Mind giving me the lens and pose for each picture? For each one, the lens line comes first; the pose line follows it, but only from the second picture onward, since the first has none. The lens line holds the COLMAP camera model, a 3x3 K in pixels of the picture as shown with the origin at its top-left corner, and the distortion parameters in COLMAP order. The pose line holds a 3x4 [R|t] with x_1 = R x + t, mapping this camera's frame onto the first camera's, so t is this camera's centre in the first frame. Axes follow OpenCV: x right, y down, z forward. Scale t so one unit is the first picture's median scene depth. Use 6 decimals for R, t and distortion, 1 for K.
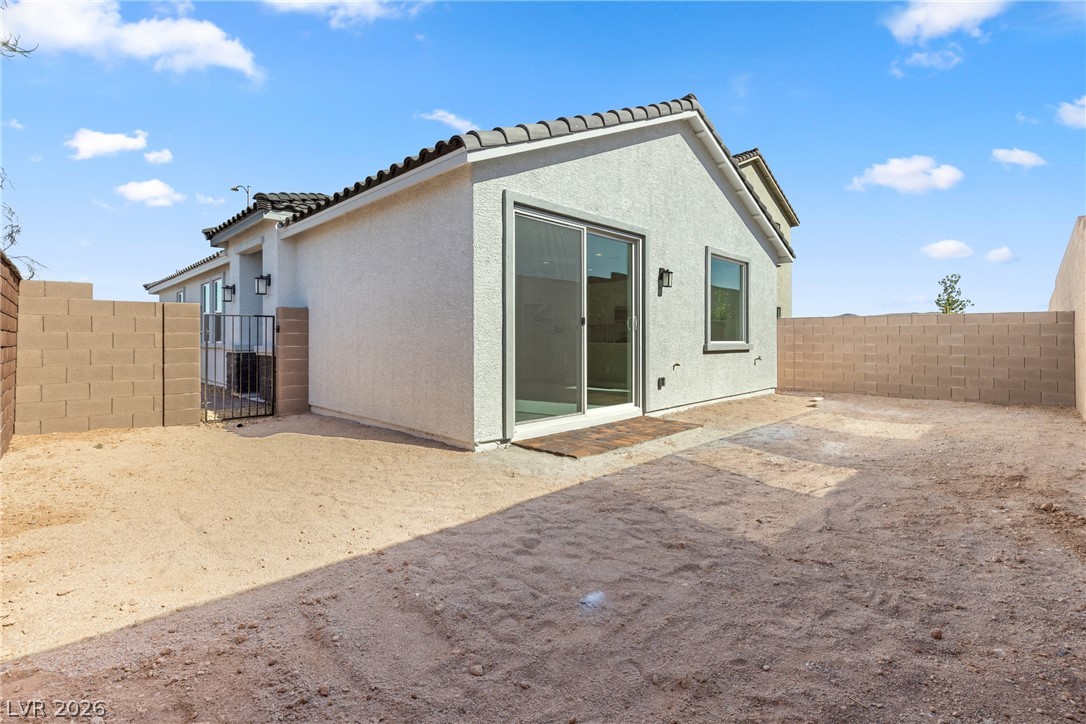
lens RADIAL K [[488.6, 0, 543.6], [0, 488.6, 360.4], [0, 0, 1]] dist [0.002948, 0.000005]
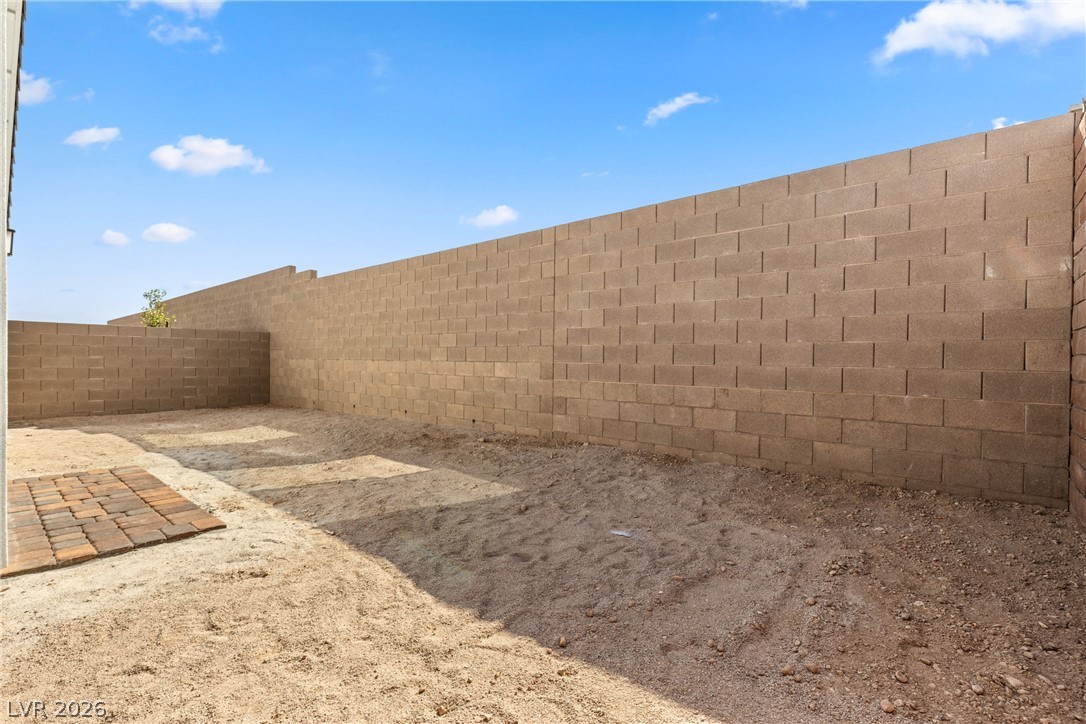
lens RADIAL K [[488.6, 0, 543.6], [0, 488.6, 360.4], [0, 0, 1]] dist [0.002948, 0.000005]
pose [[-0.069807, -0.002988, 0.997556, -0.558496], [0.037137, 0.999295, 0.005592, -0.004578], [-0.996869, 0.037436, -0.069647, 0.582970]]
